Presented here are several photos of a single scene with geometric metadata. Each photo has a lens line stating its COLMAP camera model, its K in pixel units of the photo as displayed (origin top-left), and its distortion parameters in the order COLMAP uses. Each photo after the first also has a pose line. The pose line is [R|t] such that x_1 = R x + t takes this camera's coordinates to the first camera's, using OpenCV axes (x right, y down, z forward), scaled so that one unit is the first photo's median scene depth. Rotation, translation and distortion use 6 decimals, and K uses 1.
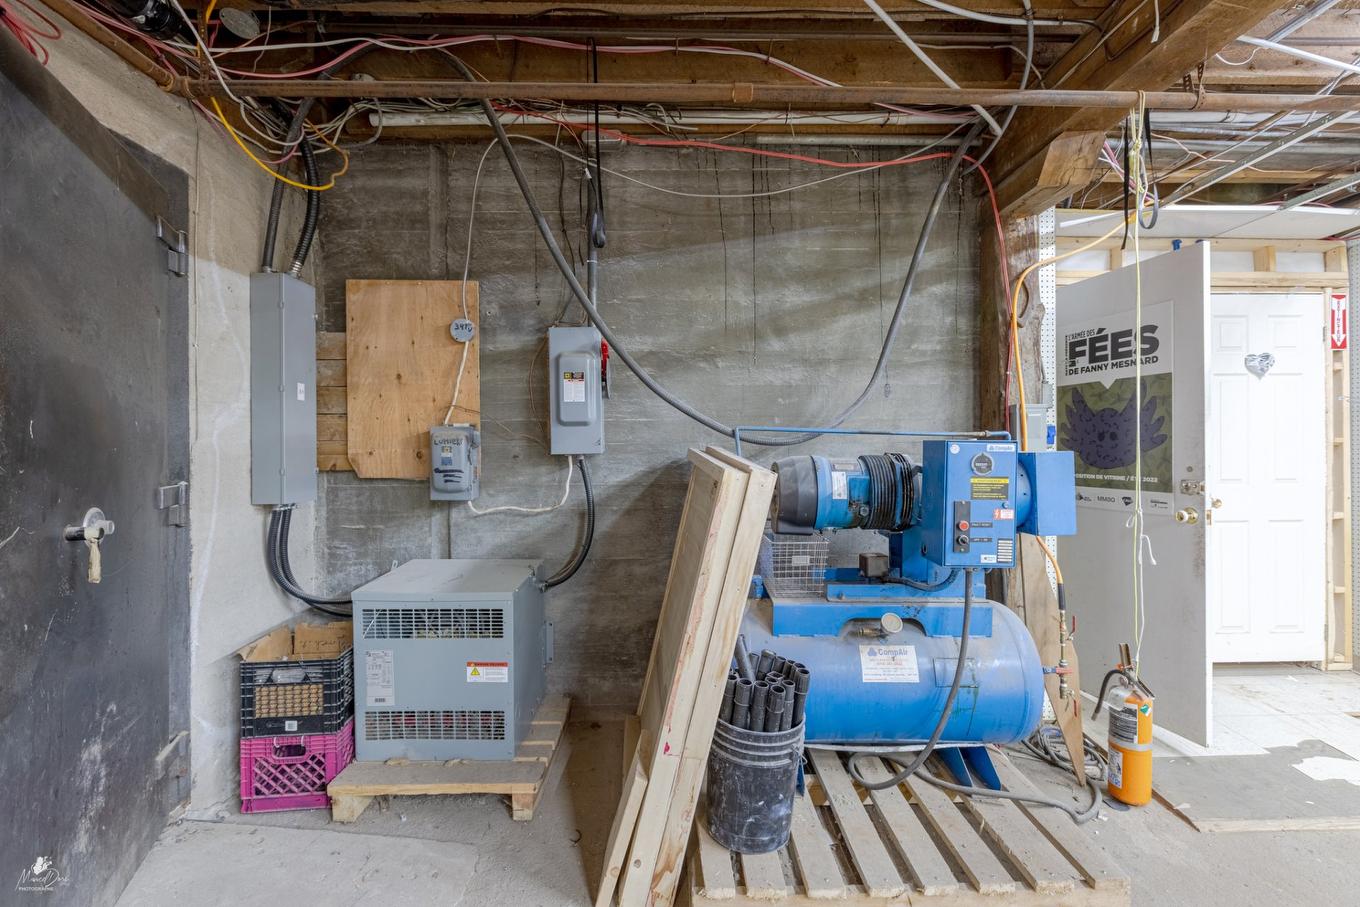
lens RADIAL K [[612.1, 0, 690.5], [0, 612.1, 451.9], [0, 0, 1]] dist [0.003942, -0.000272]
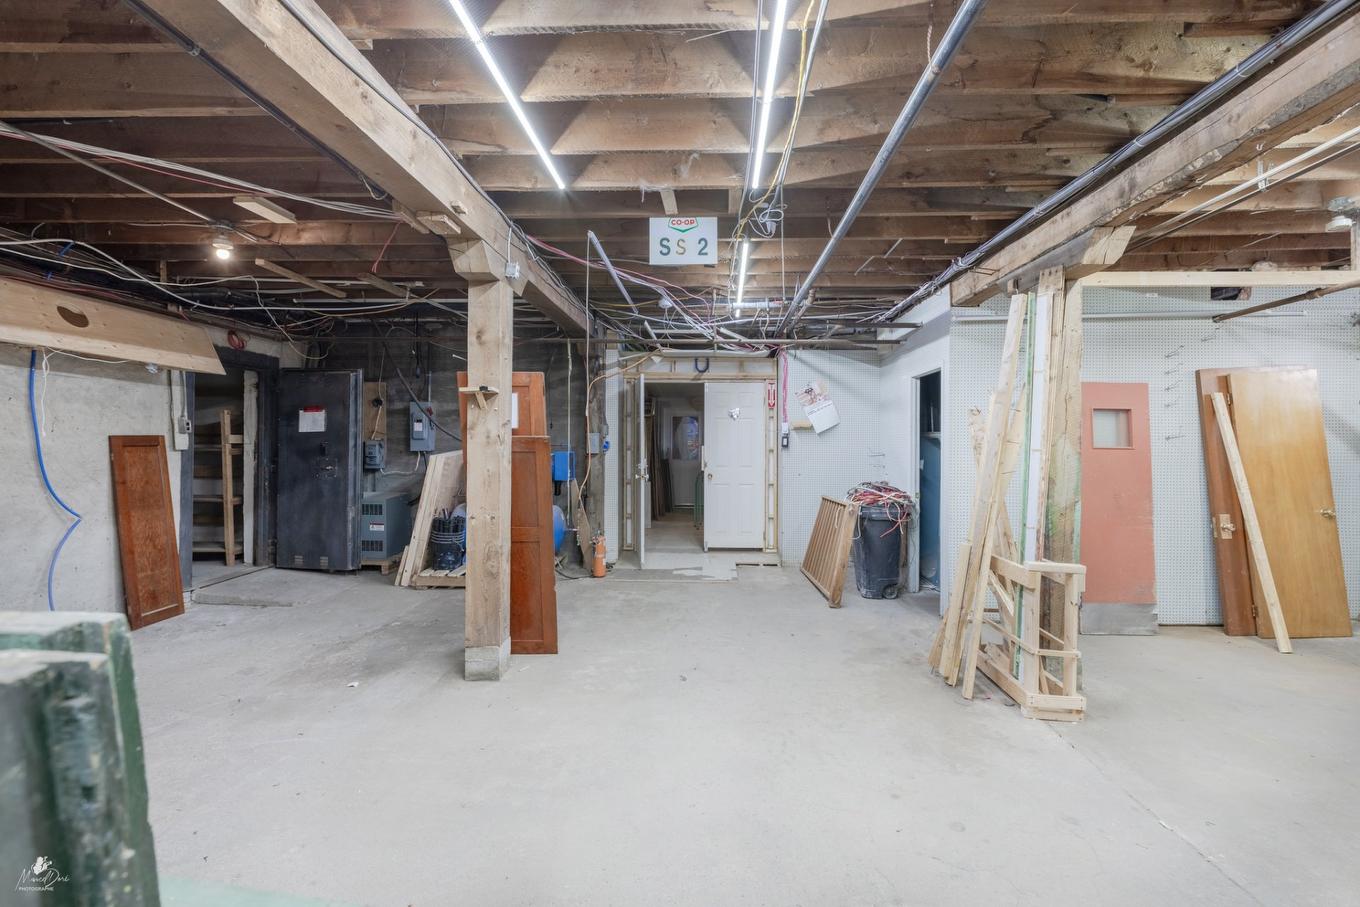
lens RADIAL K [[612.1, 0, 685.4], [0, 612.1, 448.5], [0, 0, 1]] dist [0.003942, -0.000272]
pose [[0.998220, 0.010765, -0.058660, 1.020904], [-0.010887, 0.999939, -0.001767, -0.013206], [0.058637, 0.002403, 0.998276, -1.423748]]
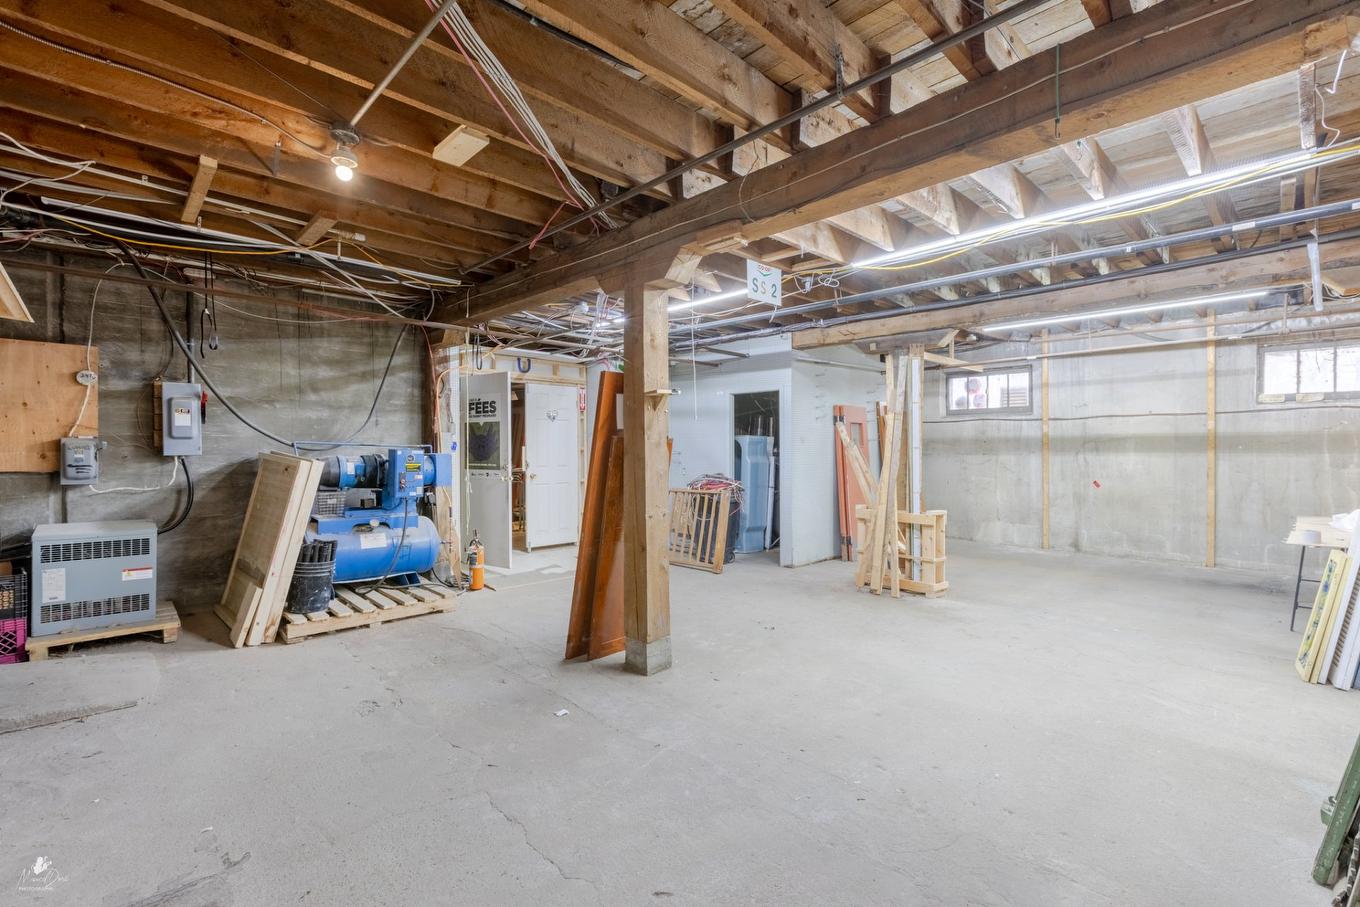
lens RADIAL K [[612.1, 0, 690.8], [0, 612.1, 453.0], [0, 0, 1]] dist [0.003942, -0.000272]
pose [[0.732571, -0.000169, 0.680691, -0.298032], [0.000702, 1.000000, -0.000507, -0.000791], [-0.680690, 0.000849, 0.732571, -1.197155]]
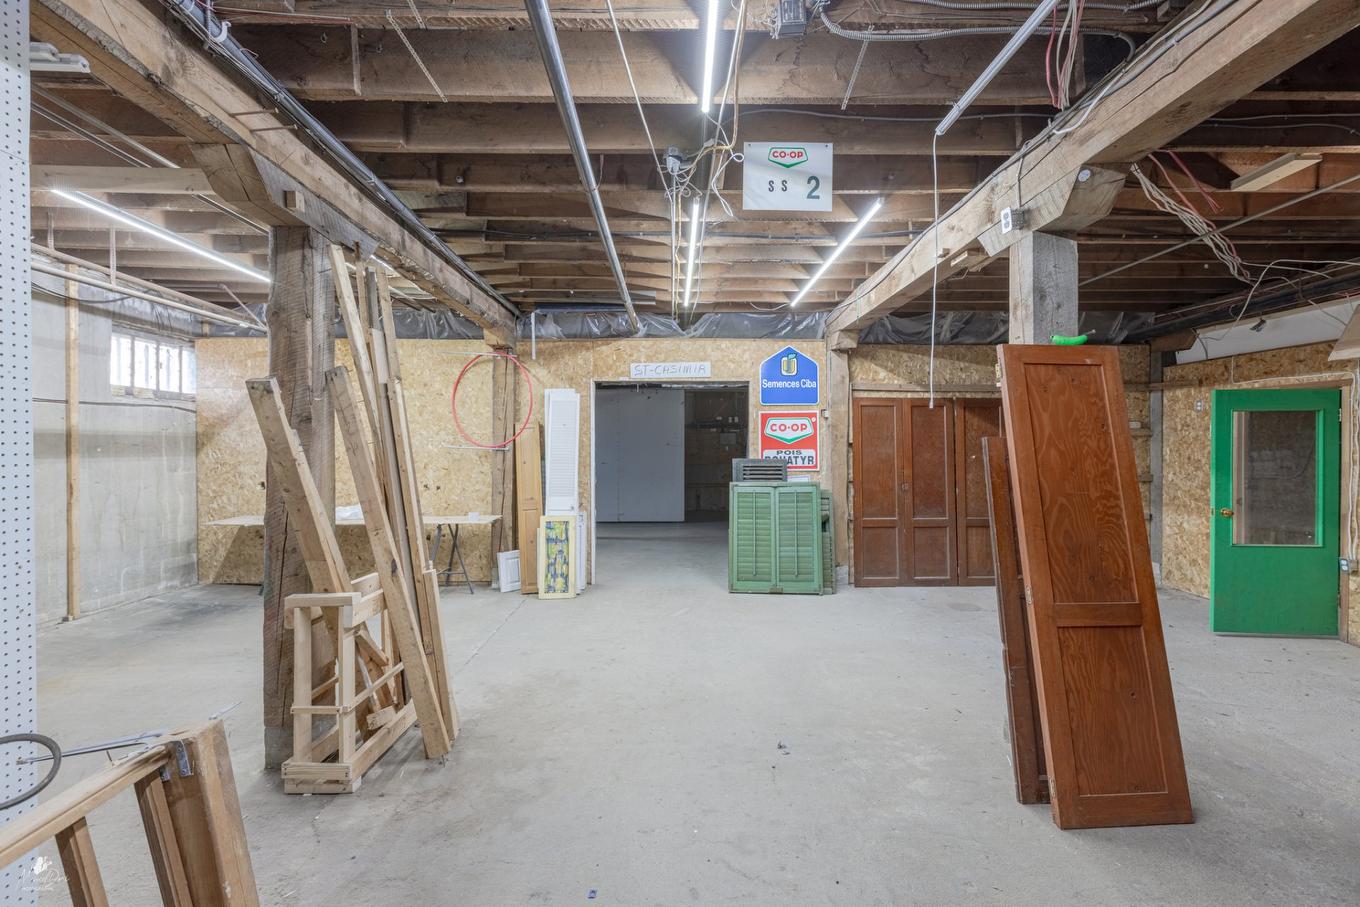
lens RADIAL K [[612.1, 0, 675.1], [0, 612.1, 451.3], [0, 0, 1]] dist [0.003942, -0.000272]
pose [[-0.999977, 0.004797, 0.004852, 1.112750], [0.004856, 0.999914, 0.012185, -0.031665], [-0.004793, 0.012208, -0.999914, 0.817241]]
